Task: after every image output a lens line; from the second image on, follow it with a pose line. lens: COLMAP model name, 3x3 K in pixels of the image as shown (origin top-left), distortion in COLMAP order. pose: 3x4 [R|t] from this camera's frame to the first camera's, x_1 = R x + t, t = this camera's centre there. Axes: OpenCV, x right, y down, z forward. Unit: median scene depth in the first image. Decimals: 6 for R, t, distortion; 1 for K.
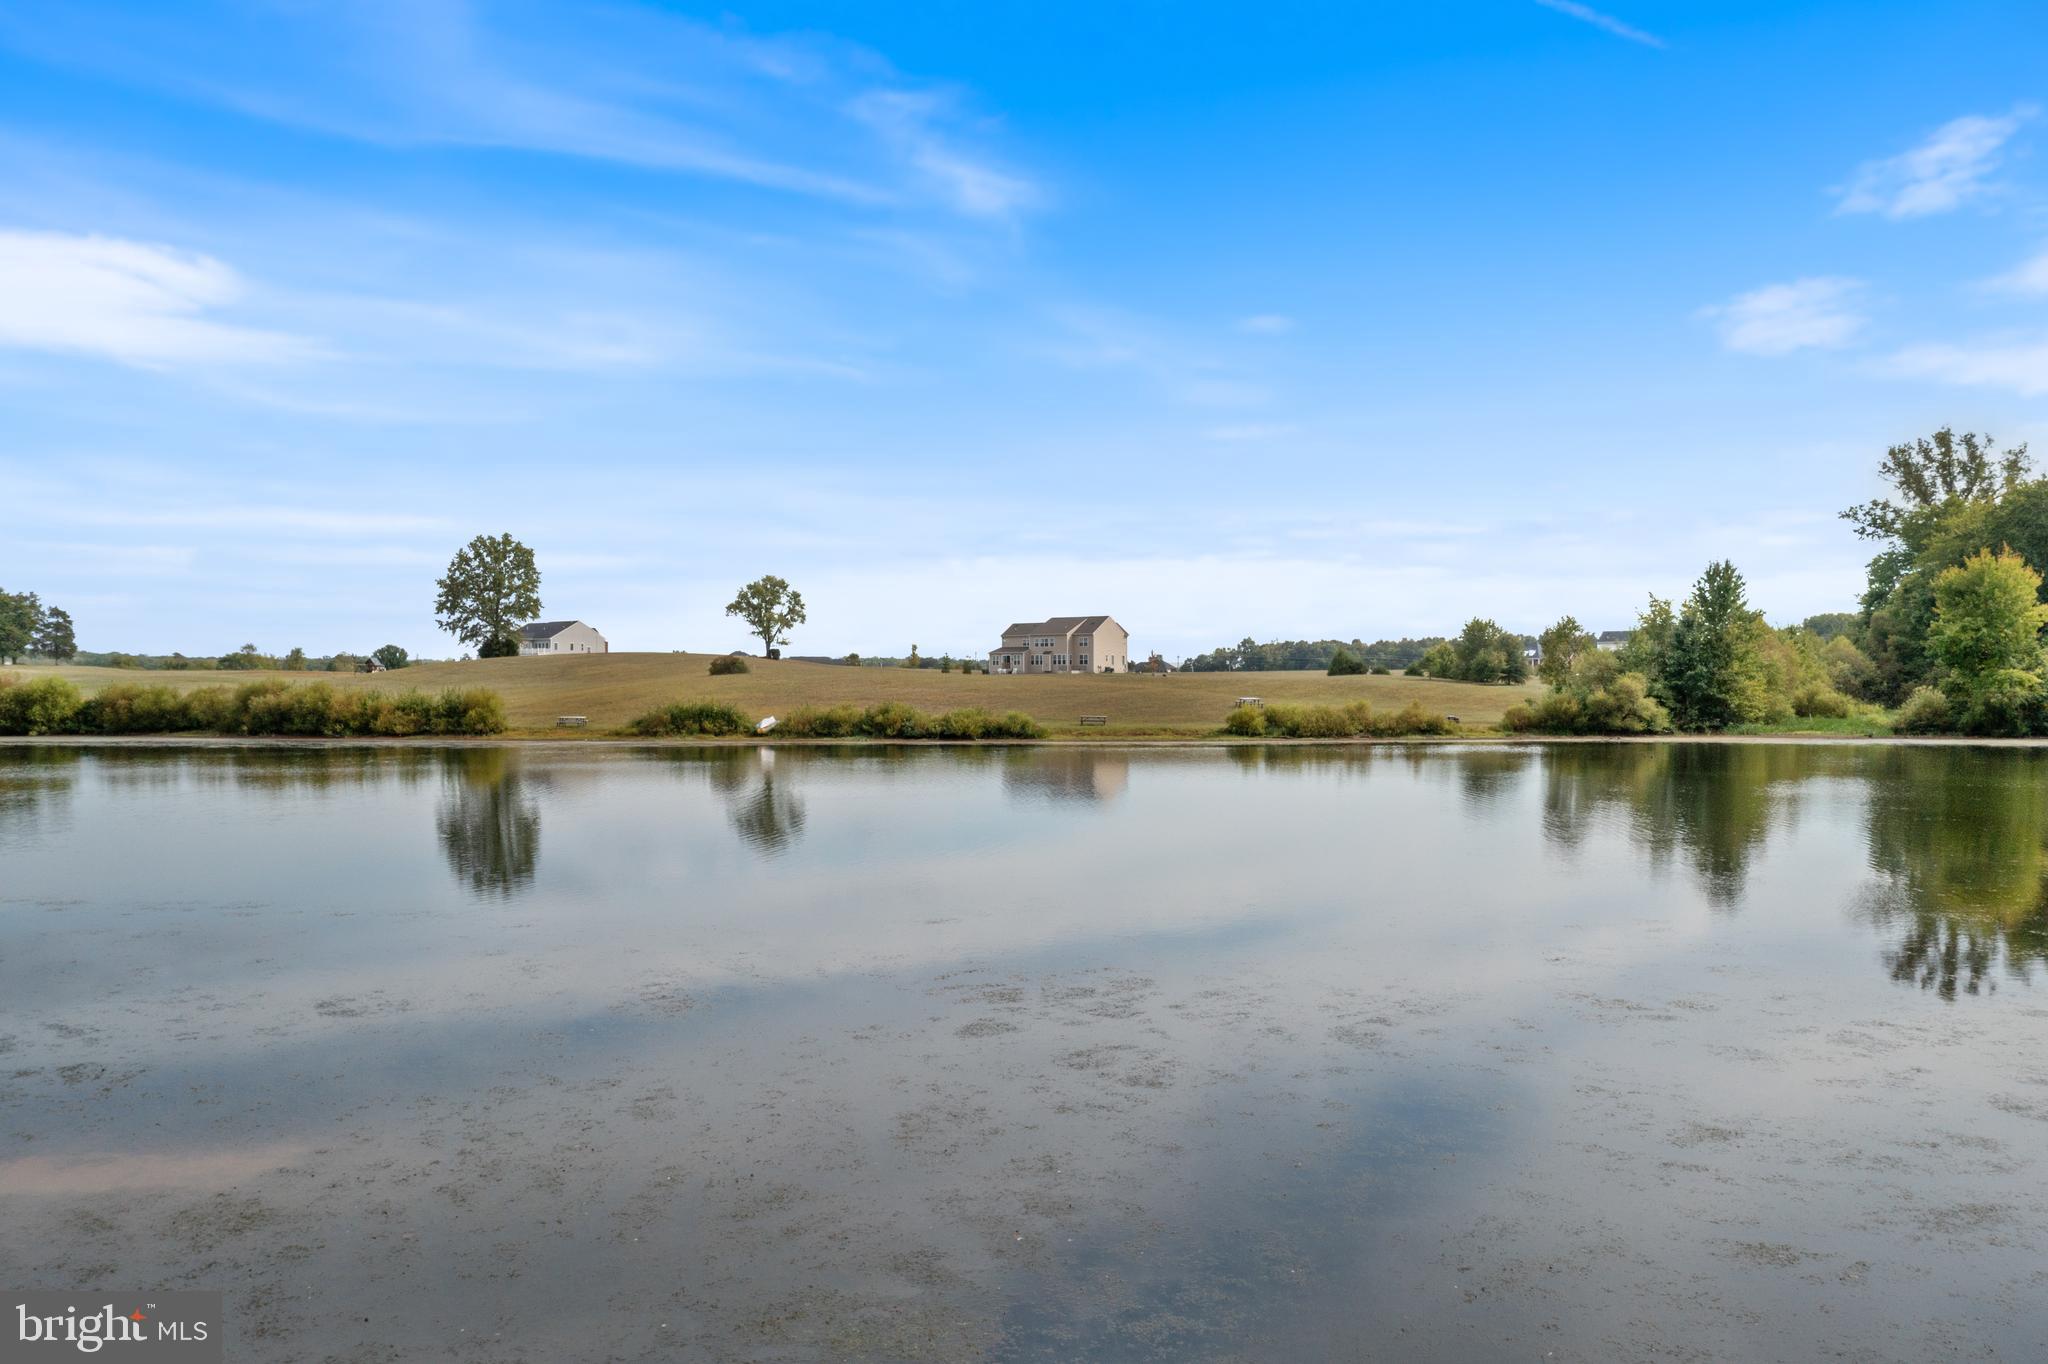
lens RADIAL K [[1622.2, 0, 1027.8], [0, 1622.2, 694.9], [0, 0, 1]] dist [-0.013942, 0.018894]
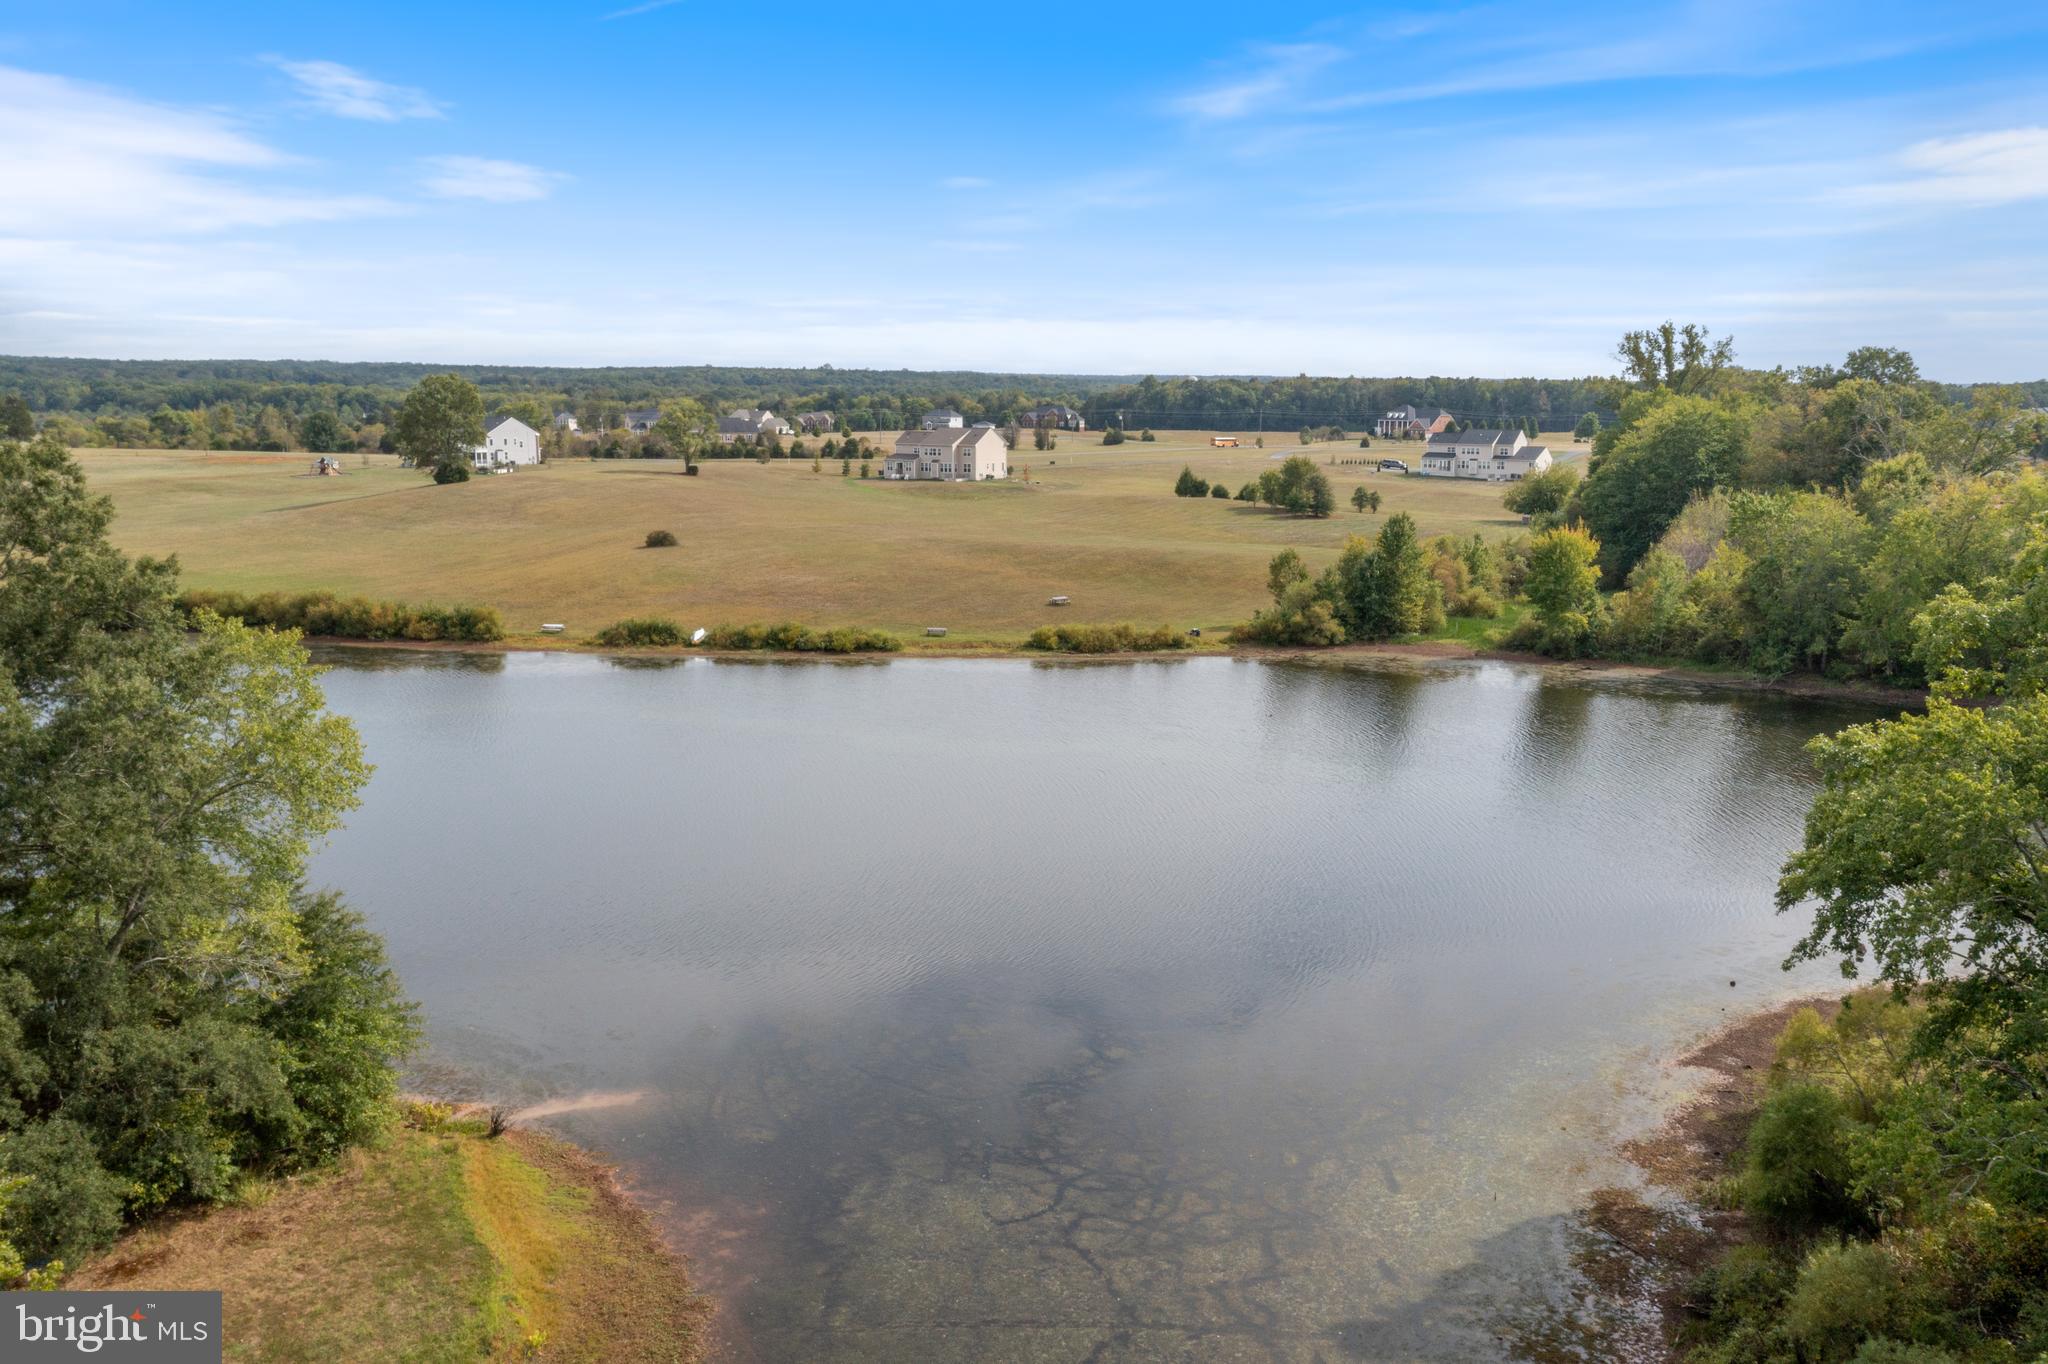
lens RADIAL K [[1622.2, 0, 1018.6], [0, 1622.2, 674.2], [0, 0, 1]] dist [-0.013942, 0.018894]
pose [[0.998911, 0.000976, 0.046646, 0.045039], [-0.008763, 0.985912, 0.167033, -0.178023], [-0.045826, -0.167260, 0.984847, -0.364346]]
